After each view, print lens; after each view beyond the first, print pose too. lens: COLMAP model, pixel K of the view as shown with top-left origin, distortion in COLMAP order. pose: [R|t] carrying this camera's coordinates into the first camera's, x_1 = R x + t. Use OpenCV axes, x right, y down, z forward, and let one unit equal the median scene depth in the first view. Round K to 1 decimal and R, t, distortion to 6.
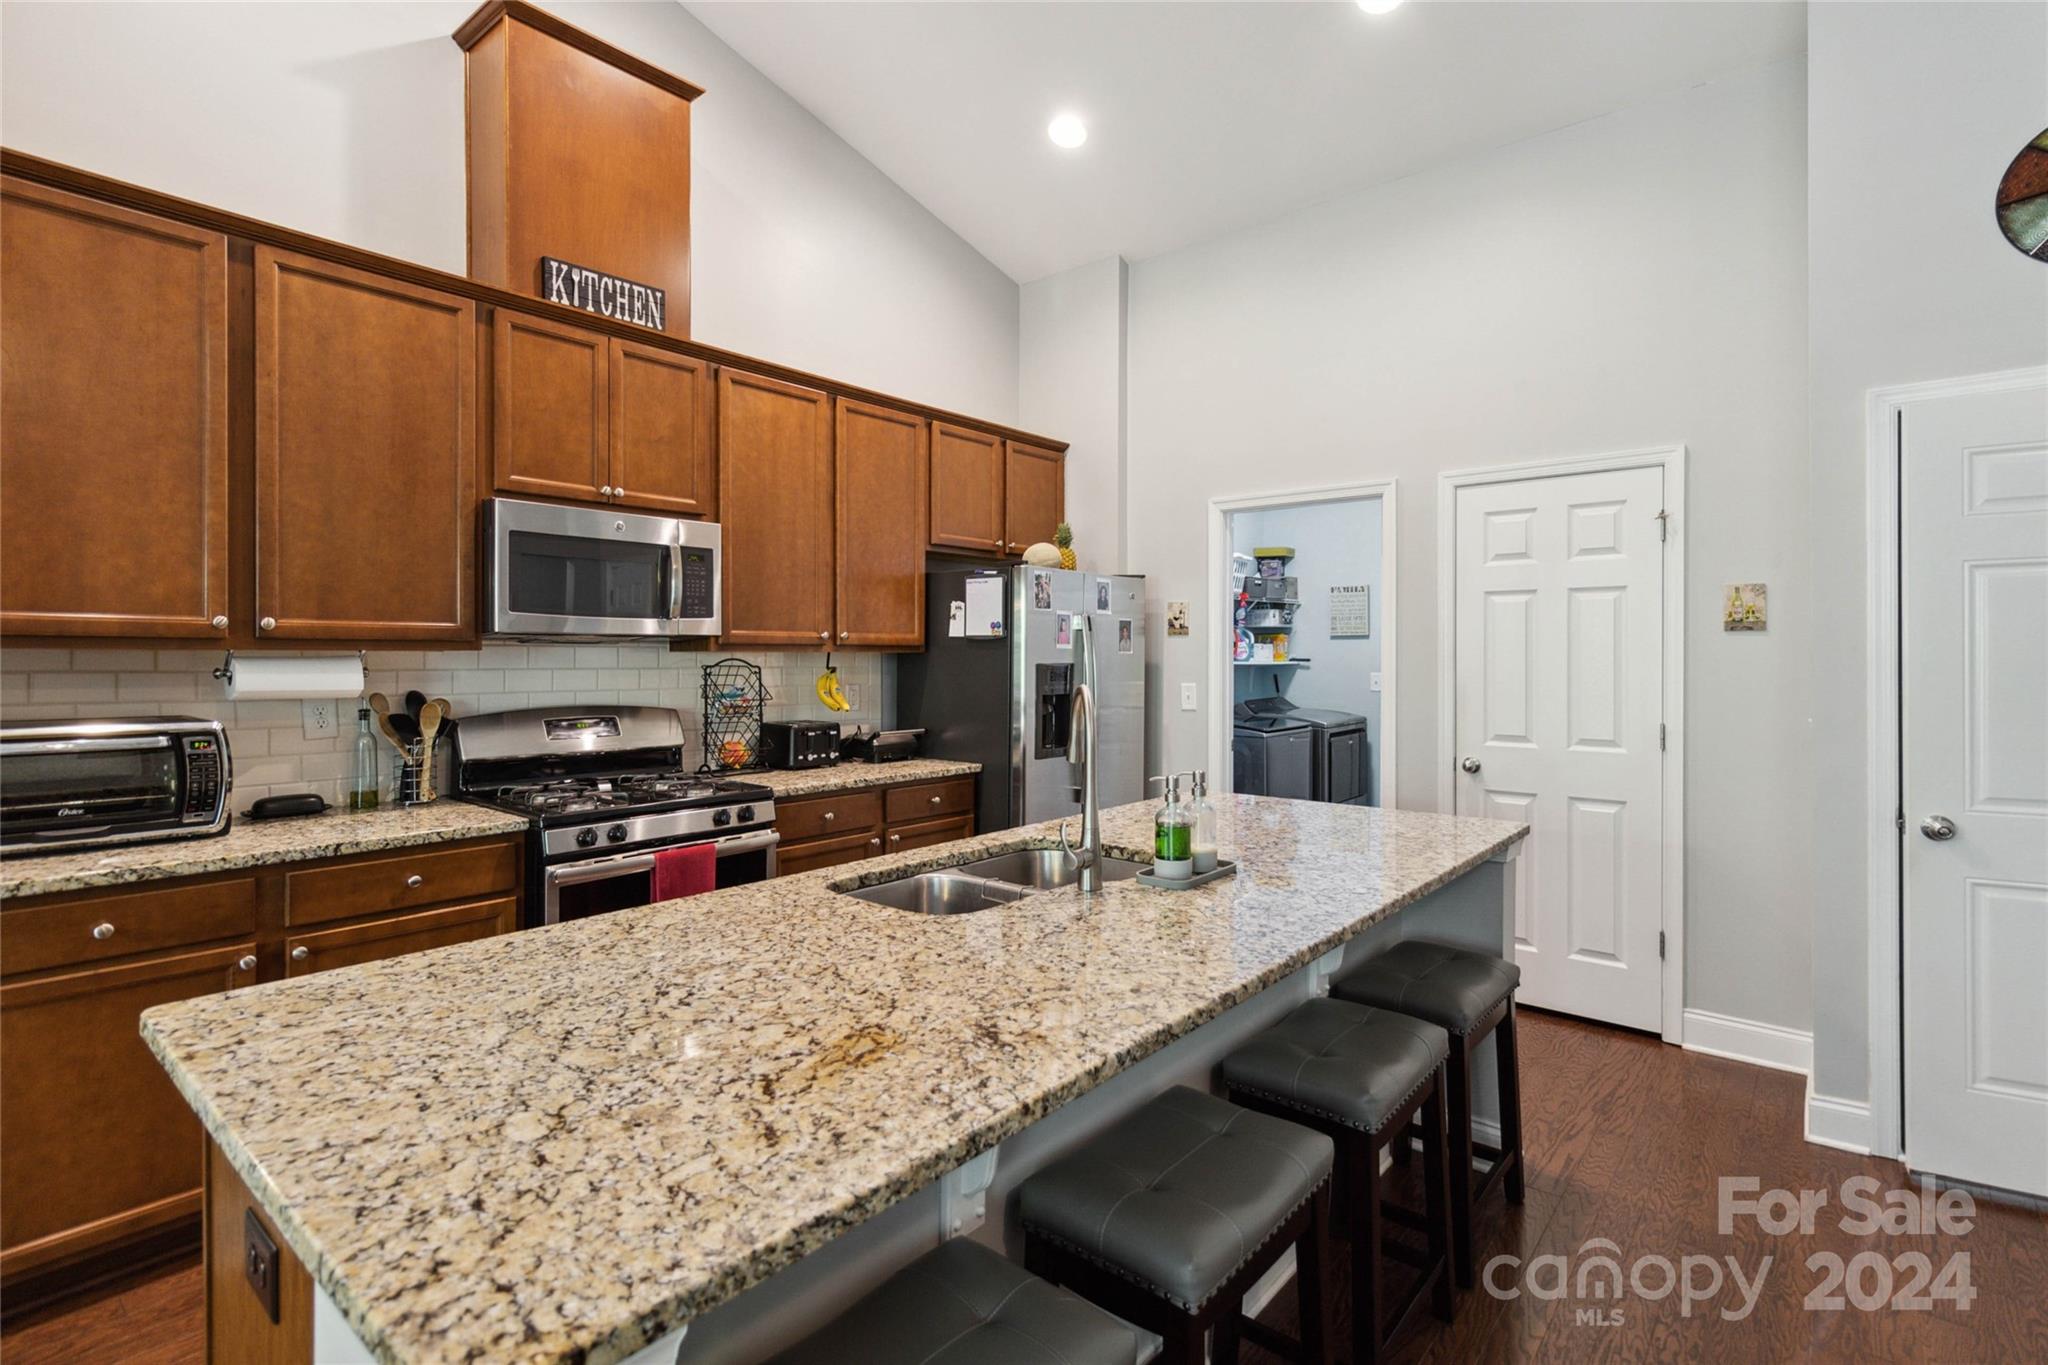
lens RADIAL K [[967.1, 0, 1037.0], [0, 967.1, 654.9], [0, 0, 1]] dist [-0.000069, 0.001629]
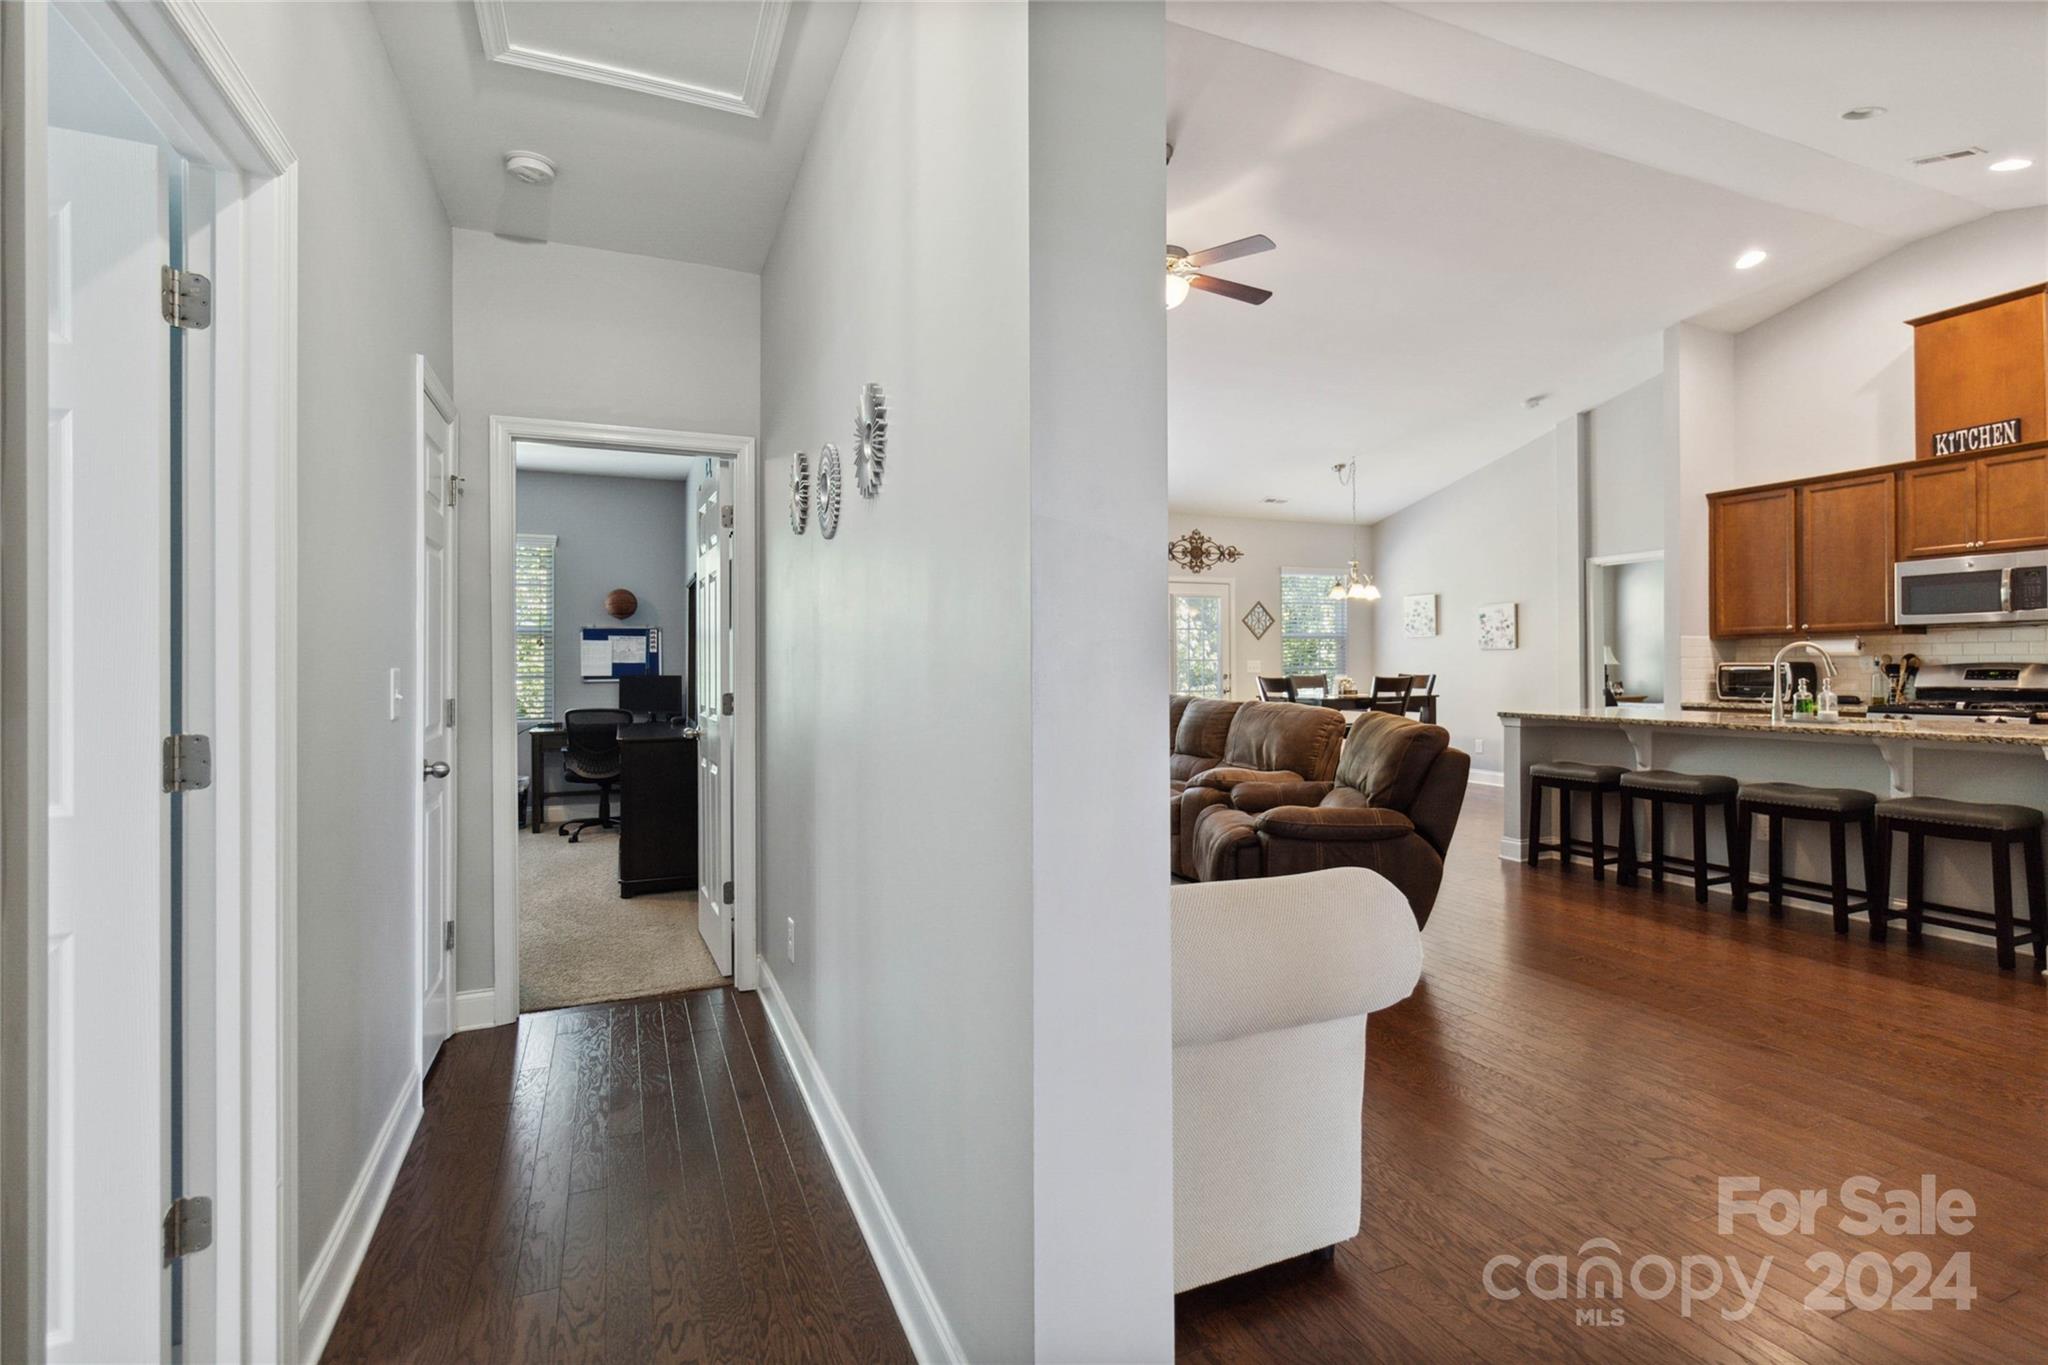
lens RADIAL K [[961.1, 0, 1042.5], [0, 961.1, 661.7], [0, 0, 1]] dist [0.004751, 0.000453]
pose [[-0.449273, -0.002180, -0.893392, 1.801222], [0.006961, 0.999958, -0.005940, 0.046583], [0.893367, -0.008887, -0.449239, 0.216747]]
